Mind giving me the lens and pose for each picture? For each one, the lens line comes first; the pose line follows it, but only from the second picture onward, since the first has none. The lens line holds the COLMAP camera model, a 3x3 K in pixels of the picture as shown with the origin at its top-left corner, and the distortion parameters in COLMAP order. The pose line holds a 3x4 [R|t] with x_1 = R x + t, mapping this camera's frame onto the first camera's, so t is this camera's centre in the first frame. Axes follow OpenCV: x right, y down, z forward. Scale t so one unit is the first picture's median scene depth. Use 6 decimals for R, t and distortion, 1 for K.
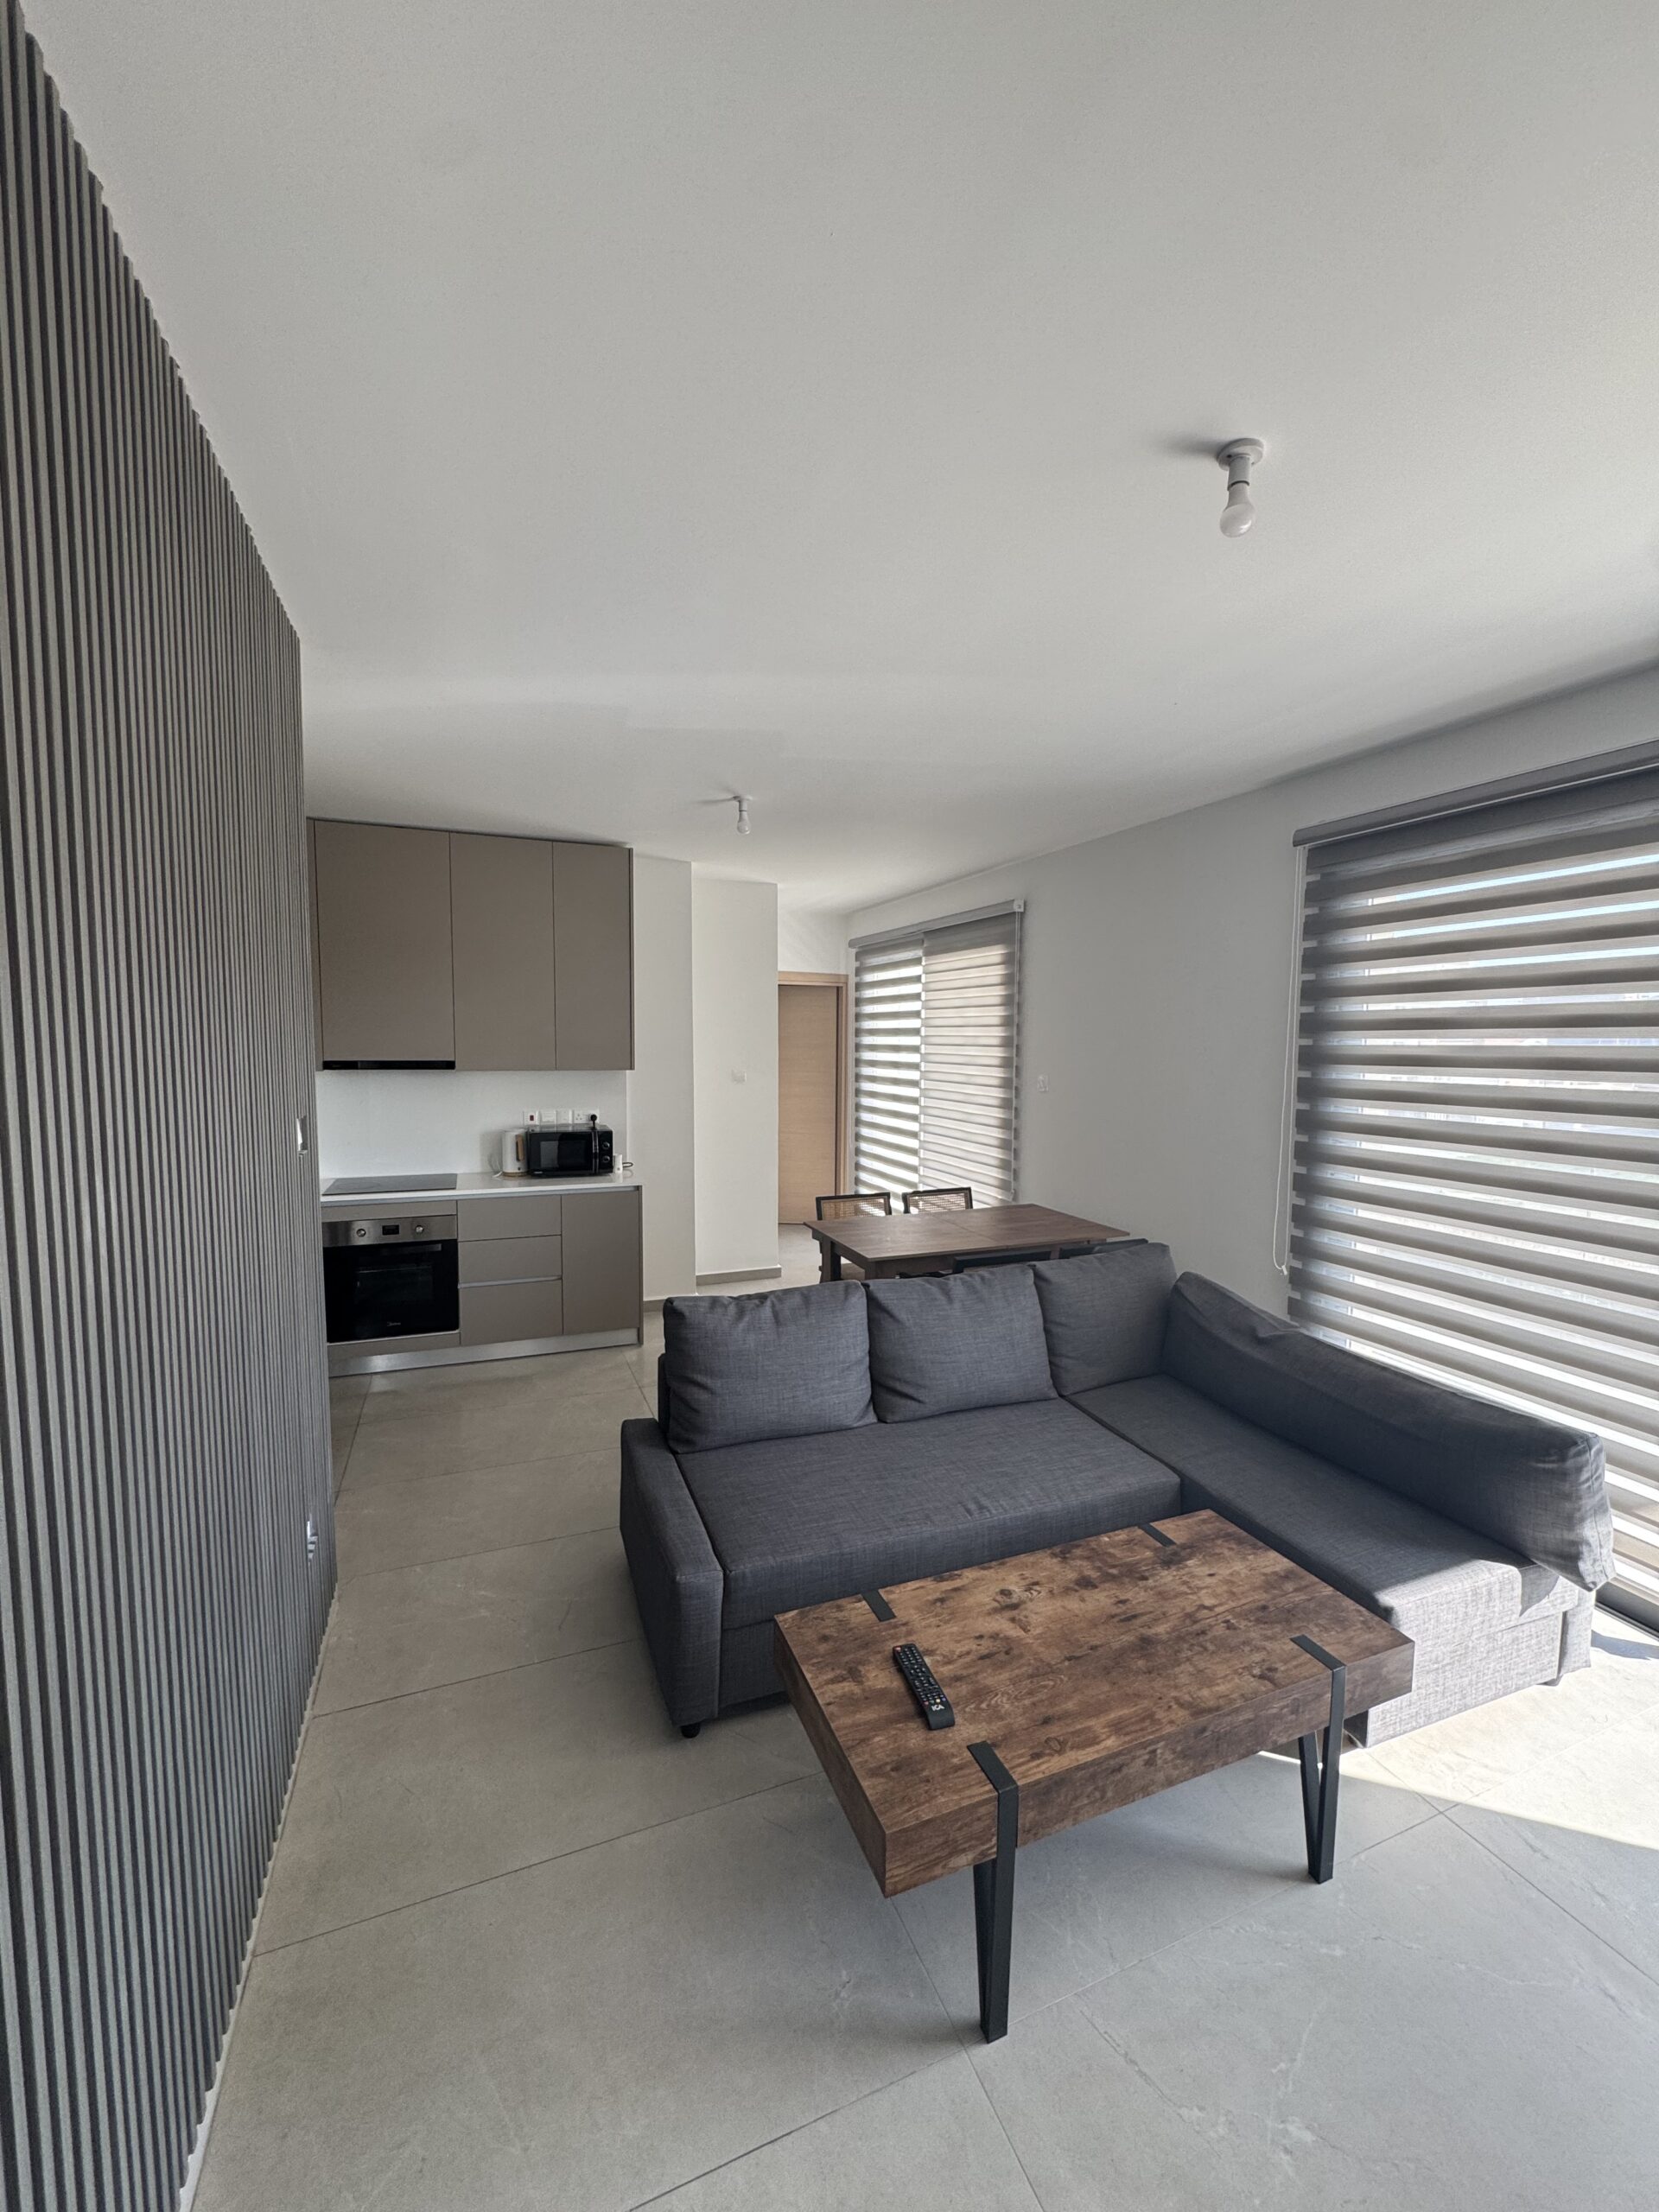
lens RADIAL K [[880.7, 0, 830.5], [0, 880.7, 1111.1], [0, 0, 1]] dist [-0.004656, 0.000842]
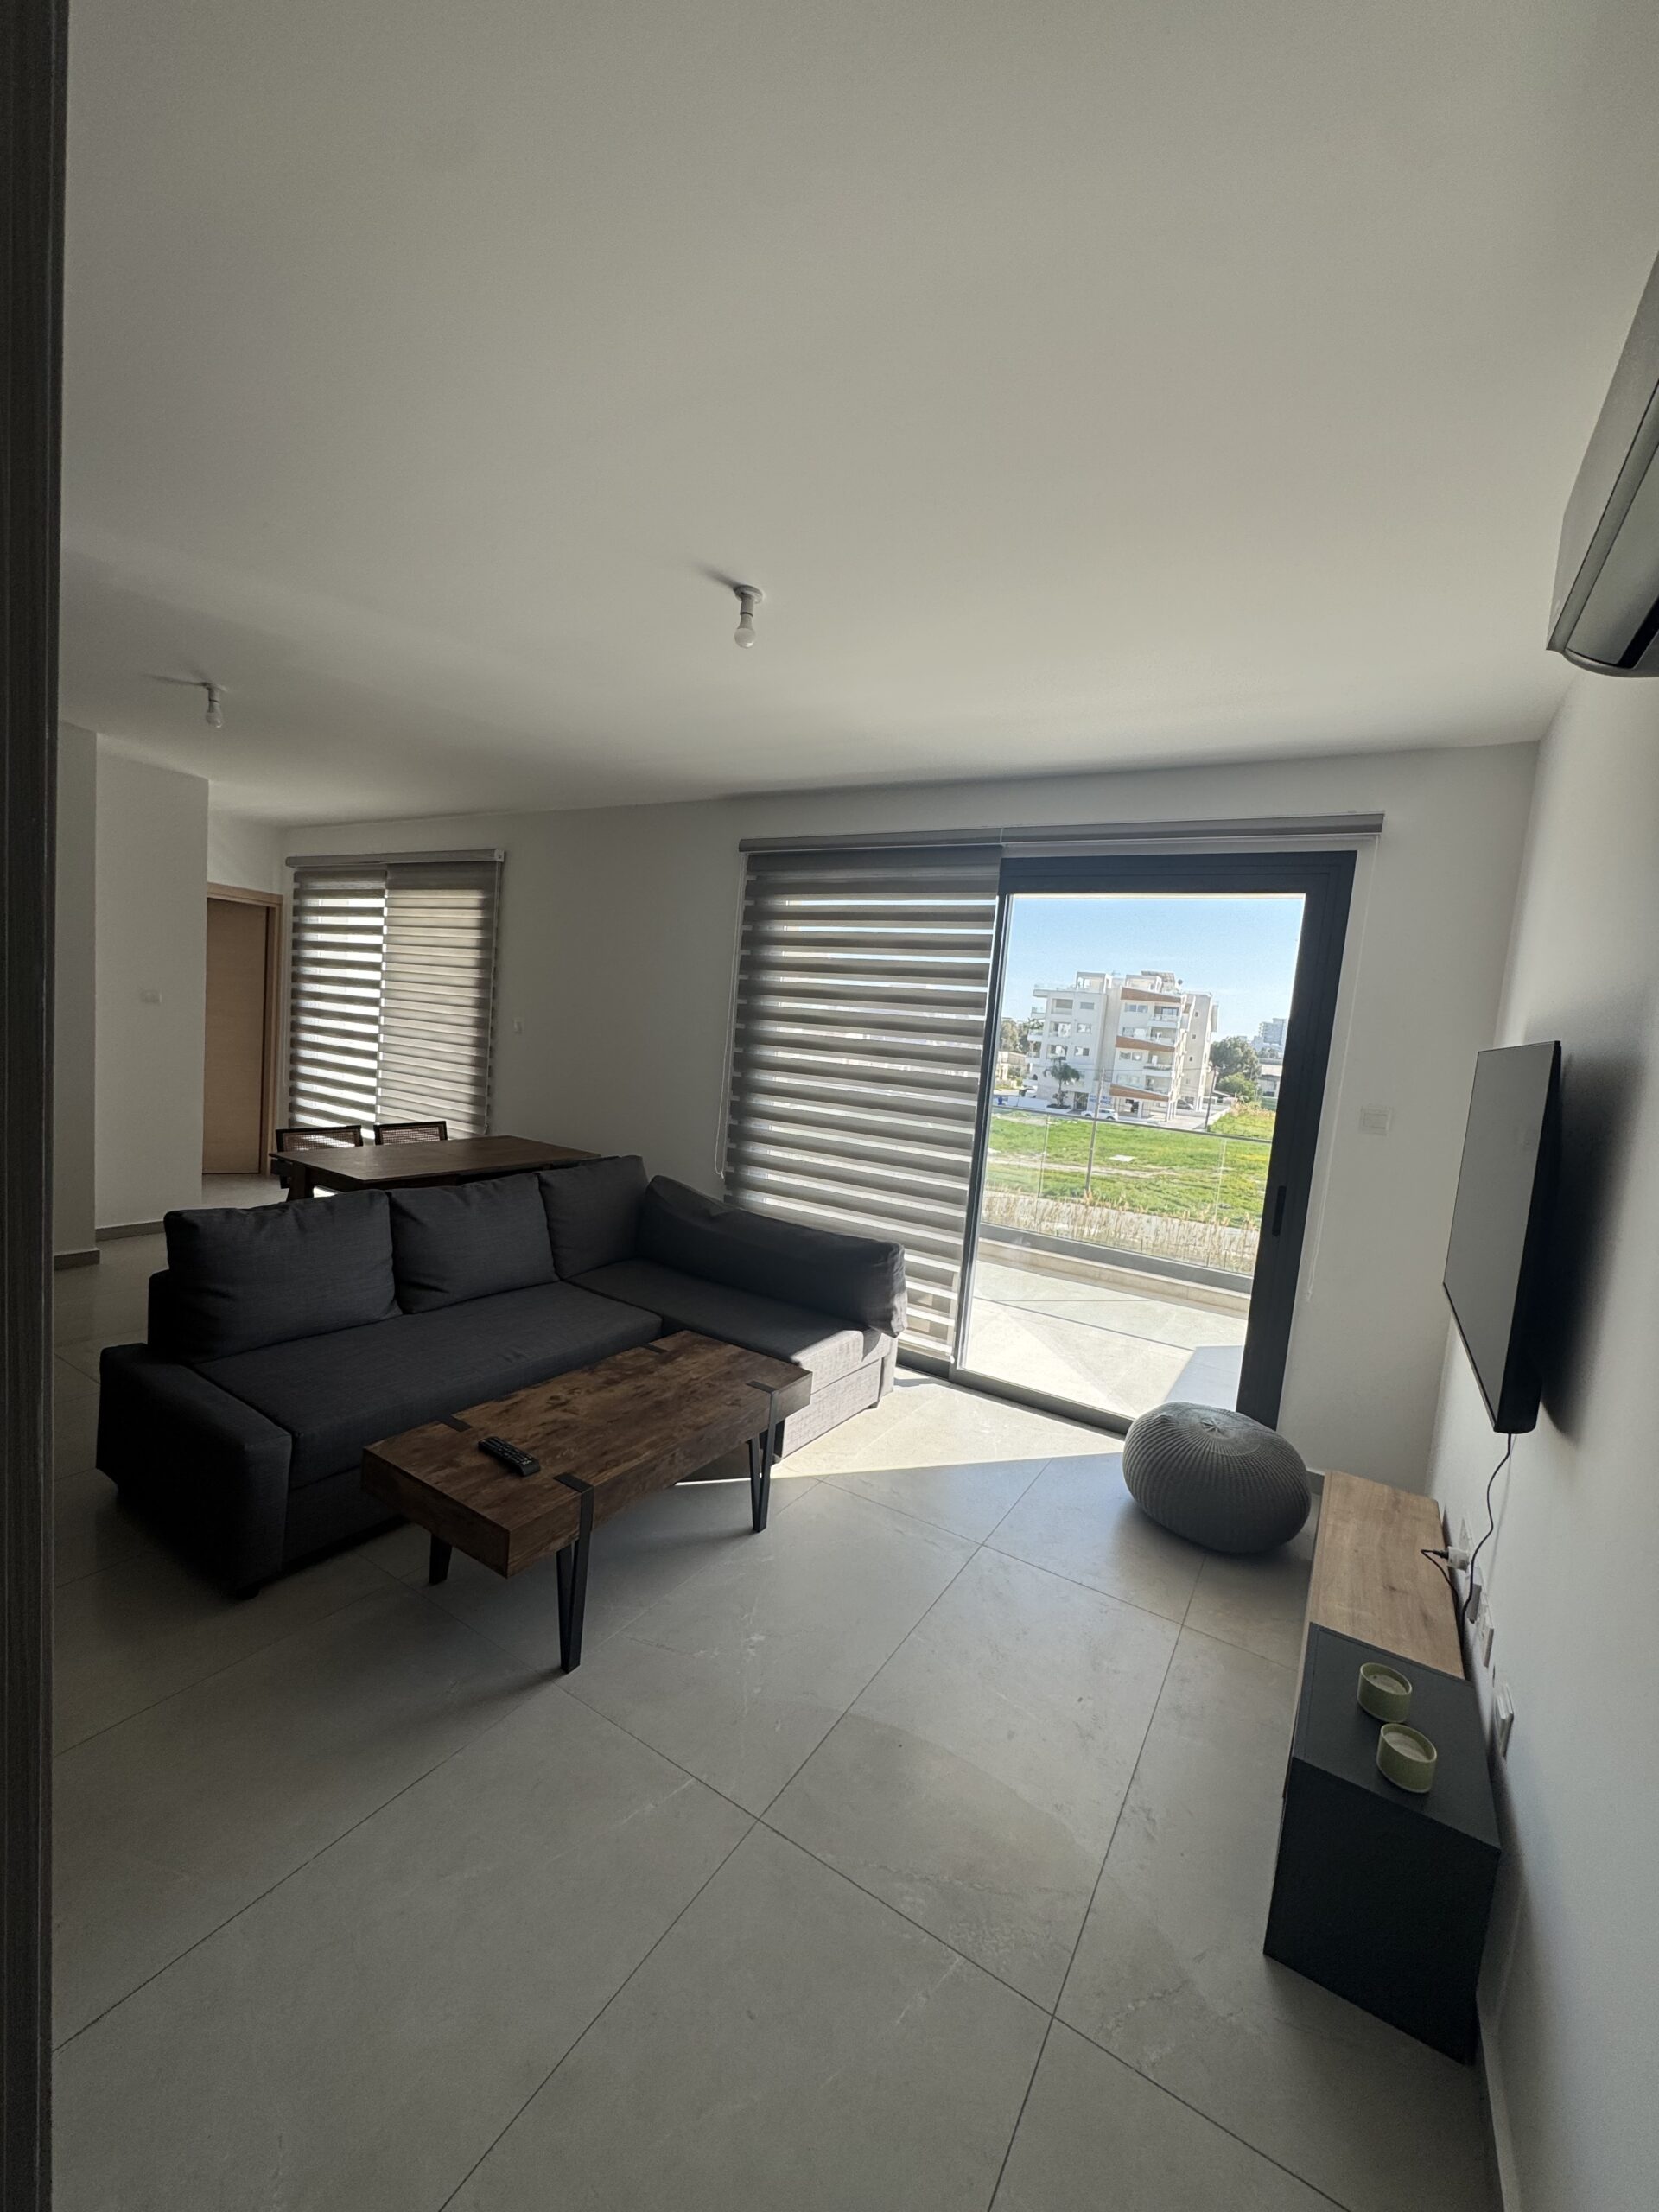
lens RADIAL K [[880.7, 0, 832.2], [0, 880.7, 1111.3], [0, 0, 1]] dist [-0.004656, 0.000842]
pose [[0.802421, 0.006264, 0.596725, -0.181387], [-0.032824, 0.998894, 0.033654, 0.047842], [-0.595855, -0.046592, 0.801740, -0.195254]]
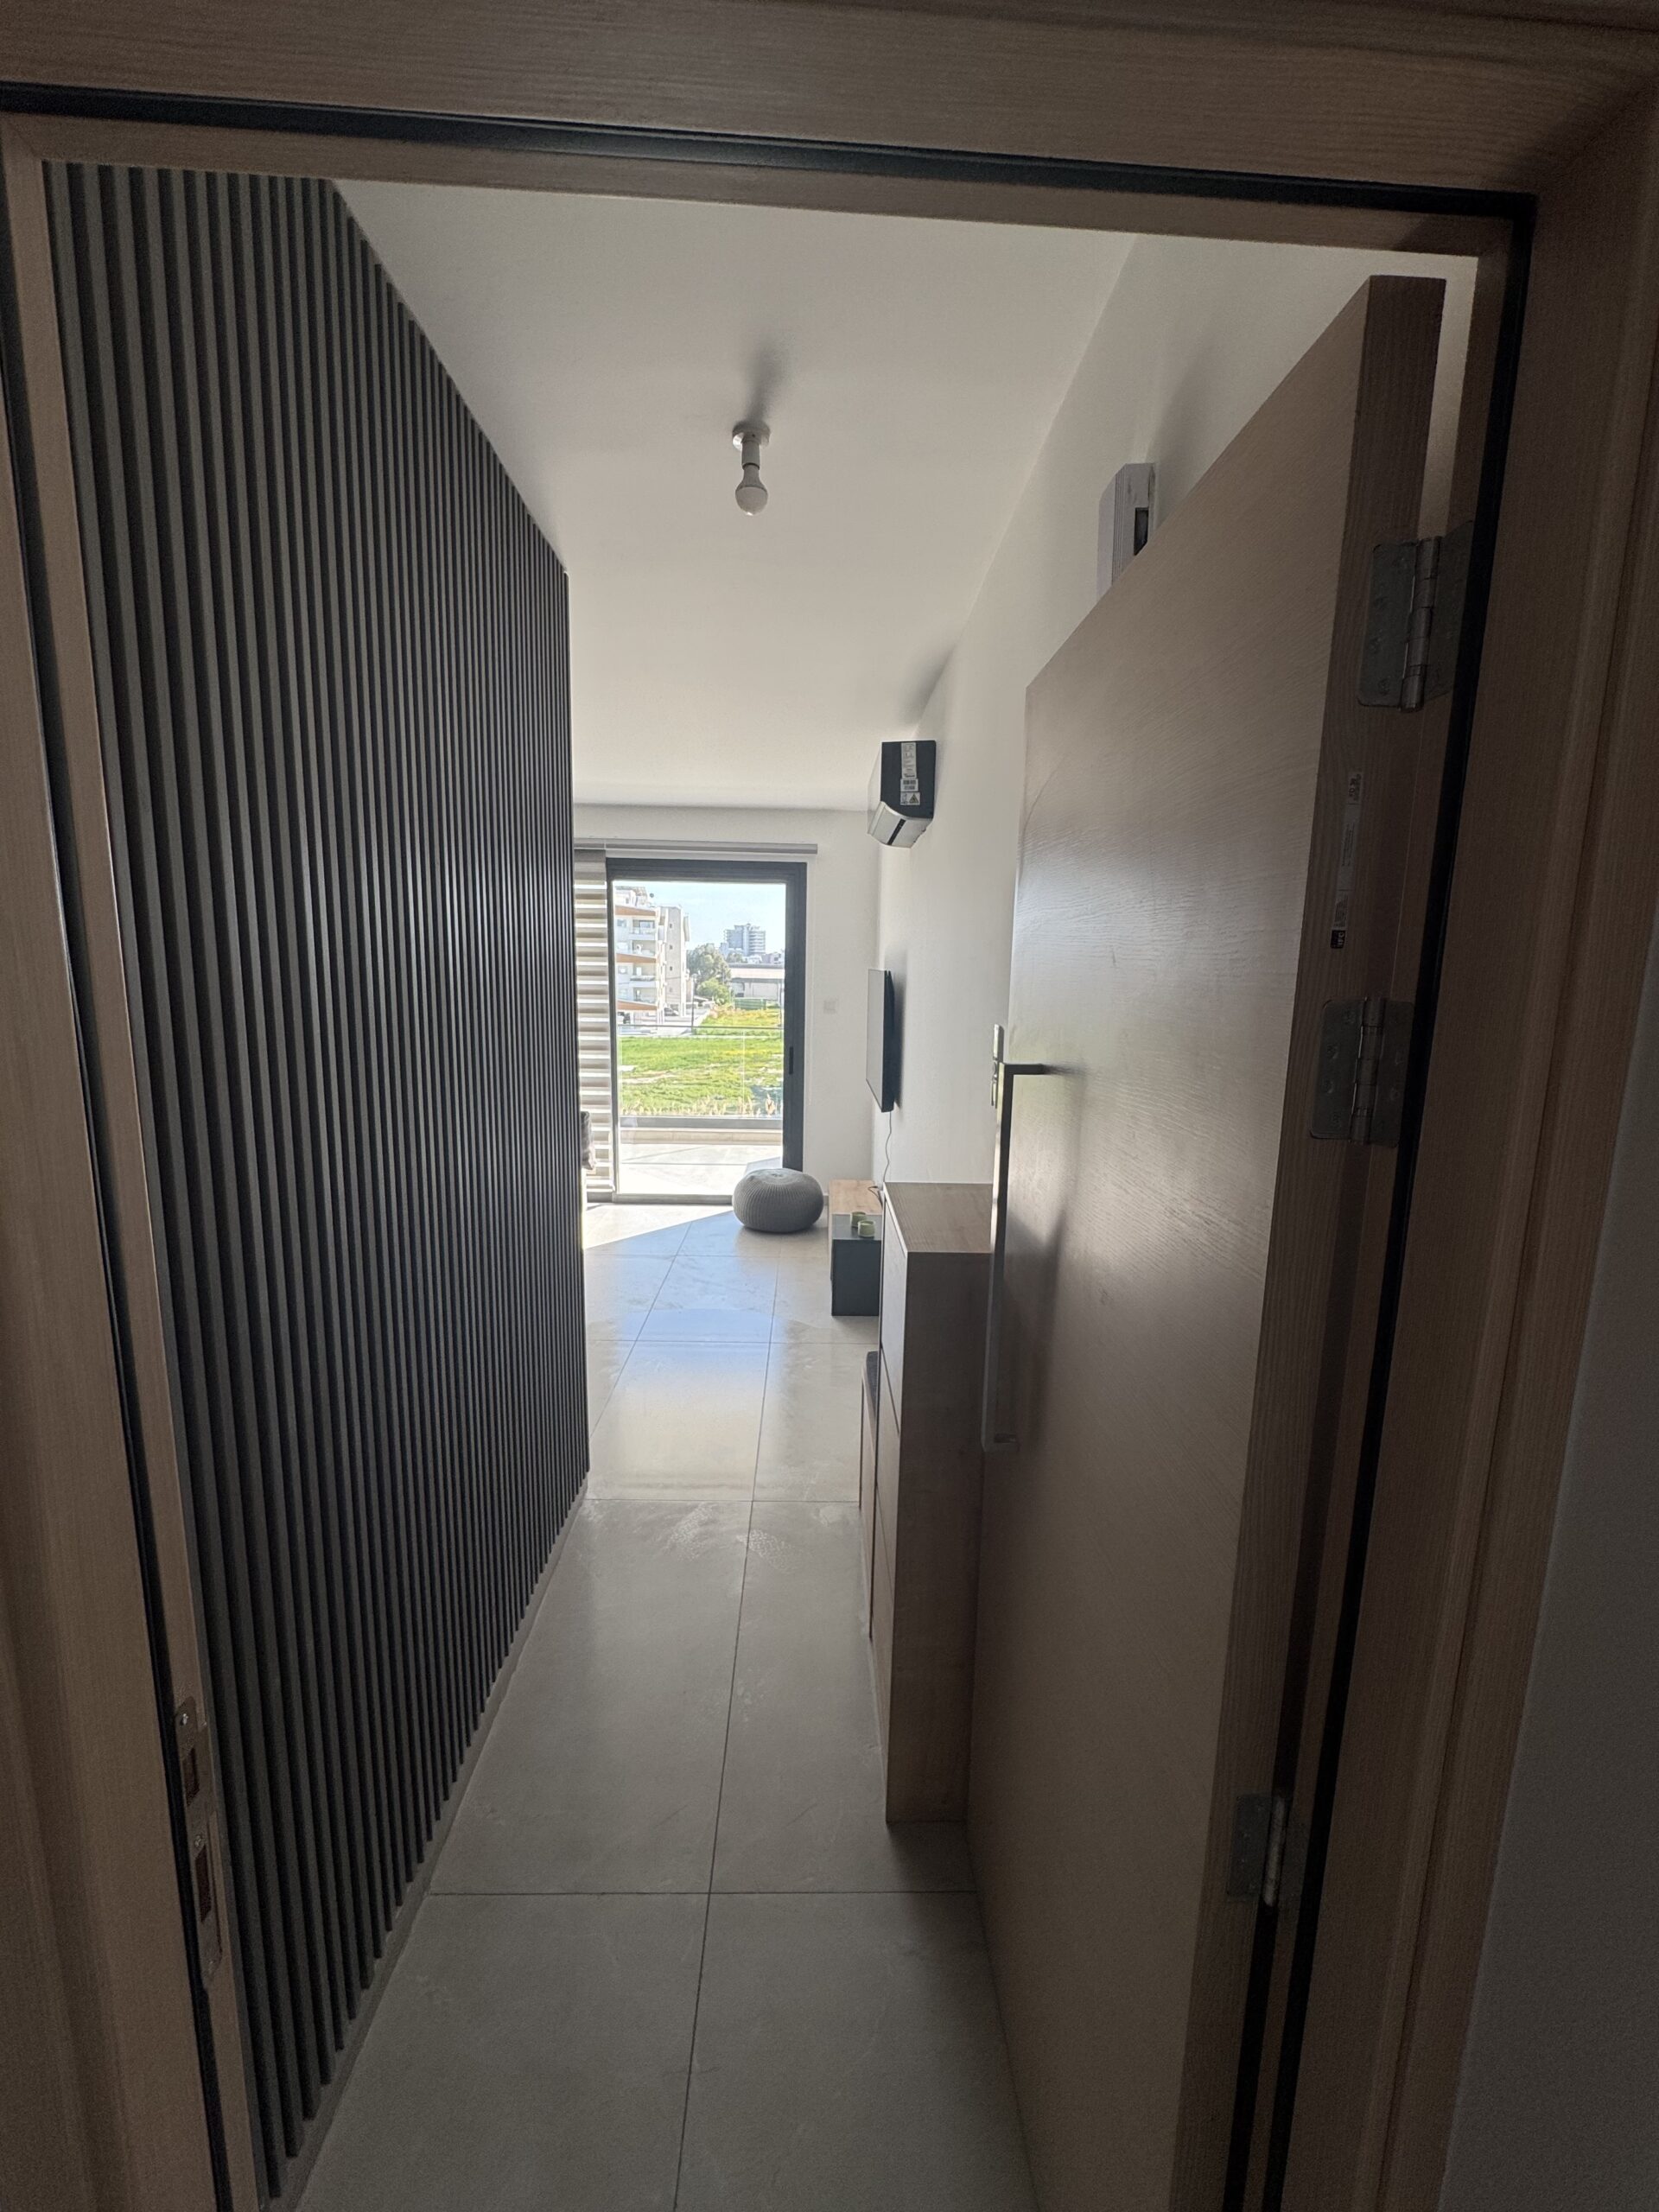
lens RADIAL K [[880.7, 0, 830.4], [0, 880.7, 1113.2], [0, 0, 1]] dist [-0.004656, 0.000842]
pose [[0.359193, -0.148991, 0.921294, -1.039207], [0.059030, 0.988825, 0.136898, 0.038054], [-0.931394, 0.005211, 0.363974, -0.515703]]
